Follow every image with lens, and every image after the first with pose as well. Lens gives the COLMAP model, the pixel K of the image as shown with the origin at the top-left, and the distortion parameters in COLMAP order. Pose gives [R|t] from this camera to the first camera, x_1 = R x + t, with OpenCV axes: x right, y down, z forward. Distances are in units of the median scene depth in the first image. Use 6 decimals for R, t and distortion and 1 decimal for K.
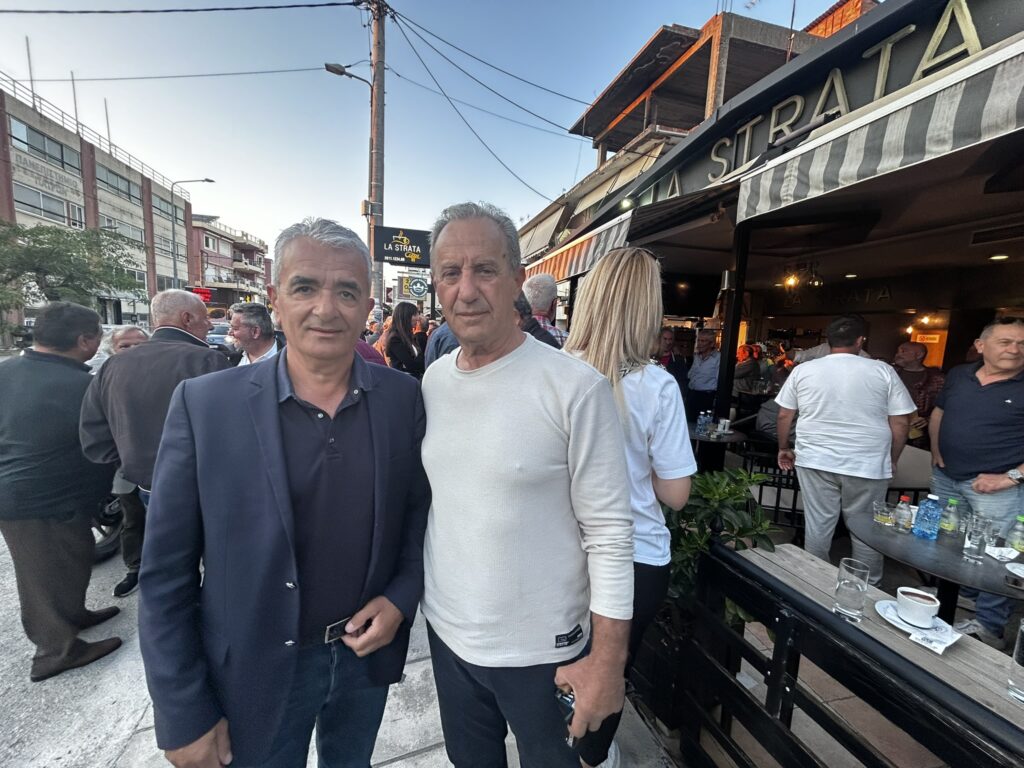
lens RADIAL K [[406.2, 0, 513.8], [0, 406.2, 383.2], [0, 0, 1]] dist [0.002612, -0.002992]
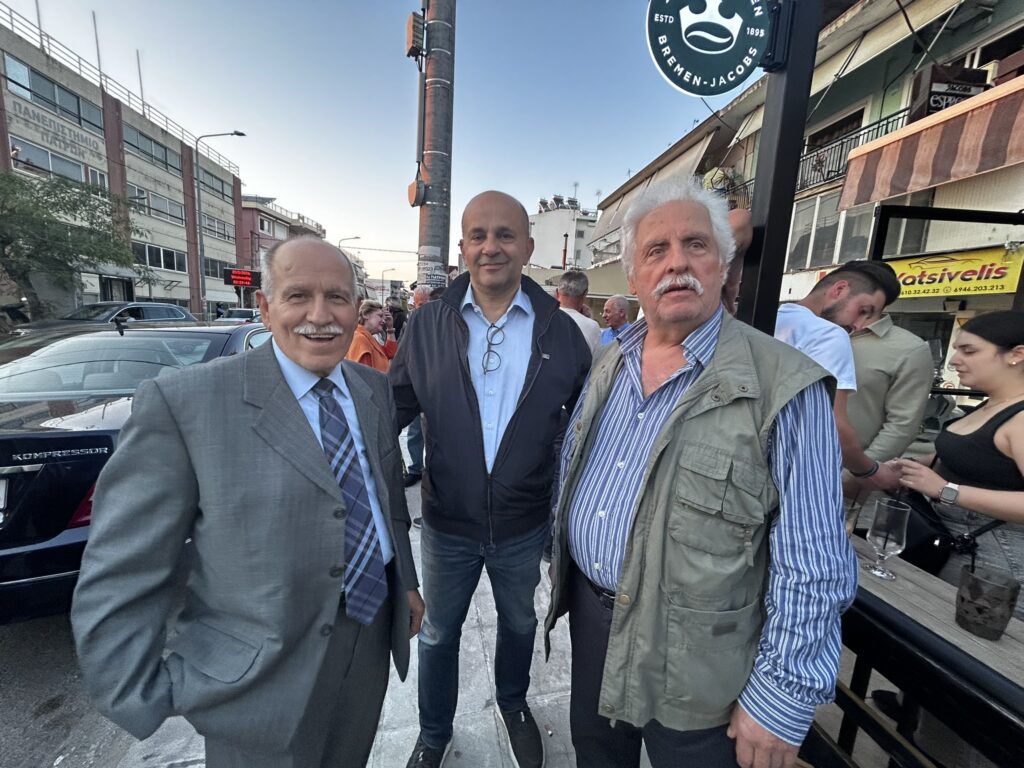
lens RADIAL K [[406.2, 0, 516.1], [0, 406.2, 381.8], [0, 0, 1]] dist [0.002612, -0.002992]
pose [[0.992128, 0.026653, -0.122361, -0.089940], [-0.024273, 0.999487, 0.020901, -0.033989], [0.122855, -0.017766, 0.992266, 0.263155]]
